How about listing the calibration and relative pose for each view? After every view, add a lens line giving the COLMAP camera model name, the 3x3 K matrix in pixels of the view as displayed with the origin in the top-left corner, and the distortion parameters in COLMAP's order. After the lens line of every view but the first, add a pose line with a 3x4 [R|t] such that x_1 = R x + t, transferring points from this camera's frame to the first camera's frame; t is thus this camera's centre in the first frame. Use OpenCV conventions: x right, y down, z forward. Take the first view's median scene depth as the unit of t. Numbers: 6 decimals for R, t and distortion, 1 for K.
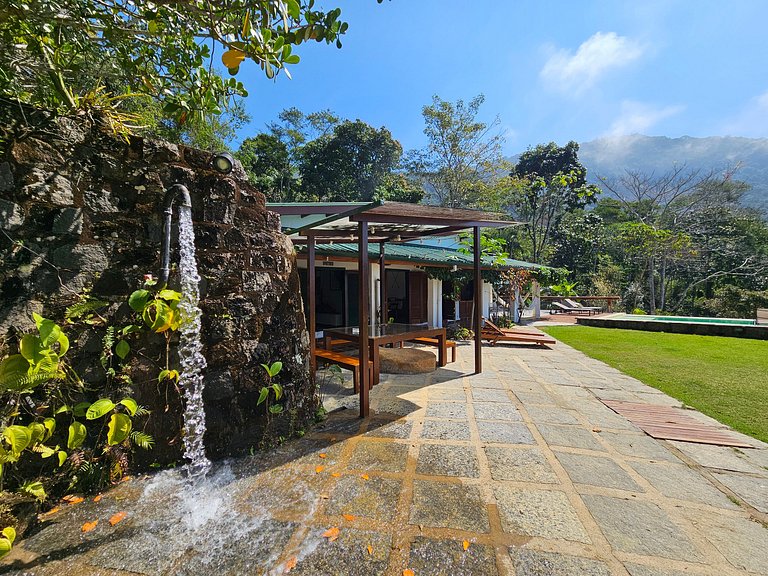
lens RADIAL K [[316.2, 0, 384.0], [0, 316.2, 288.0], [0, 0, 1]] dist [0.000009, 0.000334]
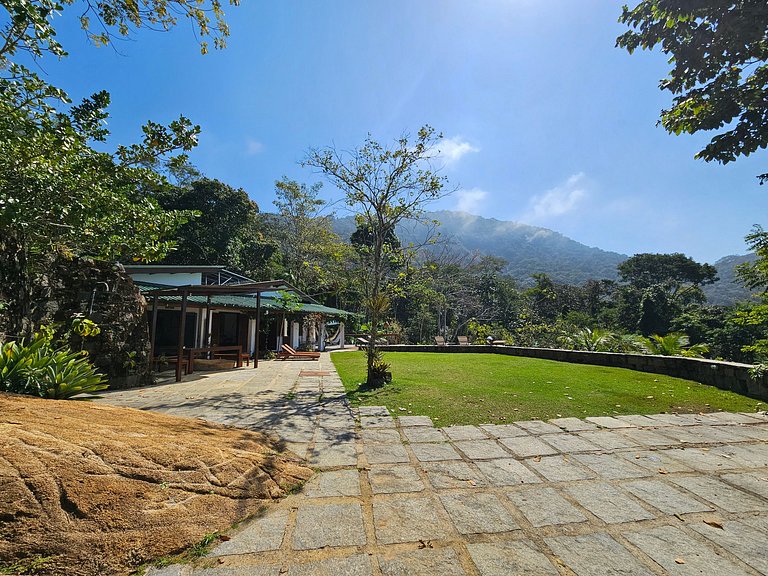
lens RADIAL K [[316.2, 0, 384.0], [0, 316.2, 288.0], [0, 0, 1]] dist [0.000009, 0.000334]
pose [[0.919757, 0.048755, 0.389448, 0.370562], [0.005289, 0.990625, -0.136508, 0.084303], [-0.392452, 0.127614, 0.910877, -1.650092]]
